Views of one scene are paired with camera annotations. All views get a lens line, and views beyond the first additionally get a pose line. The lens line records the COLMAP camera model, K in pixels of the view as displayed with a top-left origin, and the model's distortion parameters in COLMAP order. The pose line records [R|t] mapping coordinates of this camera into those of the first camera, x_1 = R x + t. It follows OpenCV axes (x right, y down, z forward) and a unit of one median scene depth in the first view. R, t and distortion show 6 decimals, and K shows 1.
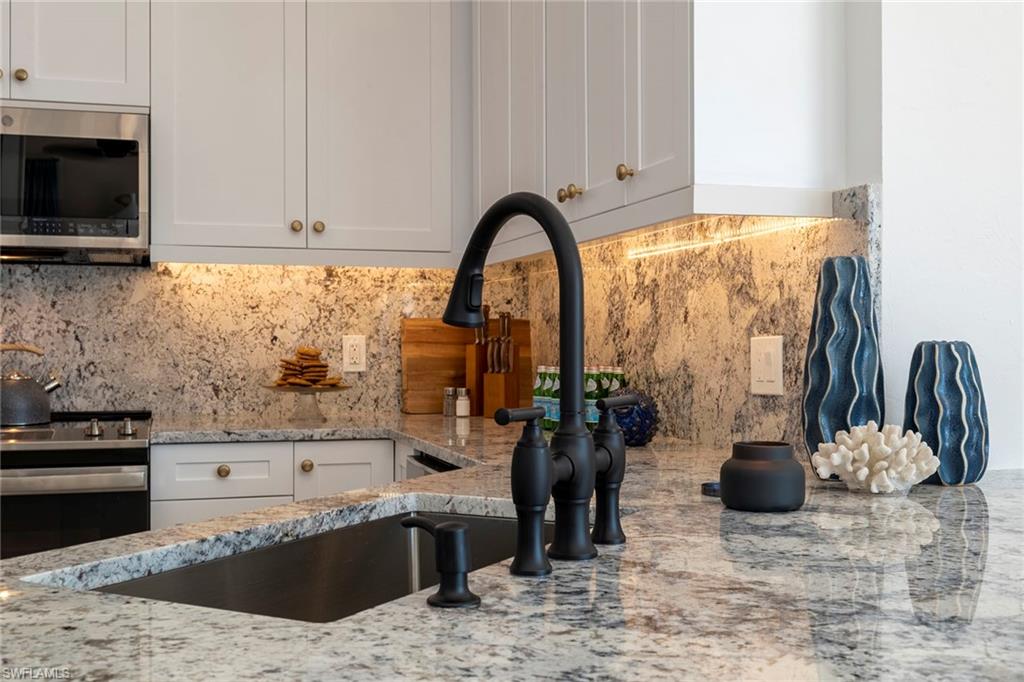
lens RADIAL K [[1142.2, 0, 511.7], [0, 1142.2, 338.0], [0, 0, 1]] dist [0.013867, 0.000000]
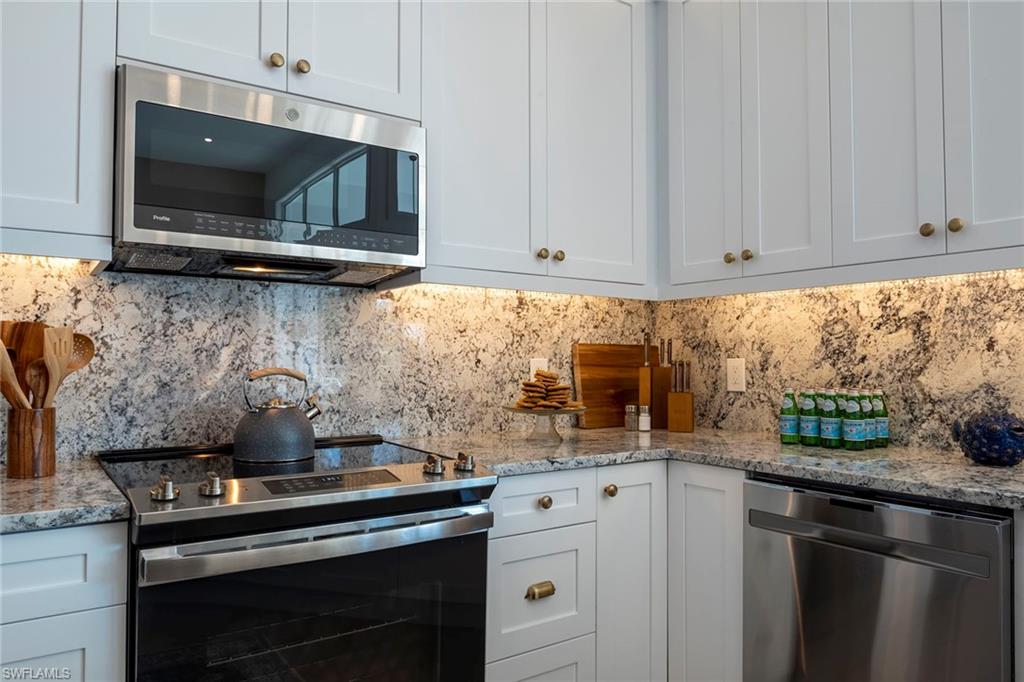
lens RADIAL K [[709.4, 0, 511.7], [0, 709.4, 346.4], [0, 0, 1]] dist [-0.002567, 0.000082]
pose [[0.945841, 0.009885, 0.324479, -0.399912], [-0.004992, 0.999861, -0.015908, -0.003153], [-0.324591, 0.013426, 0.945759, 0.379514]]
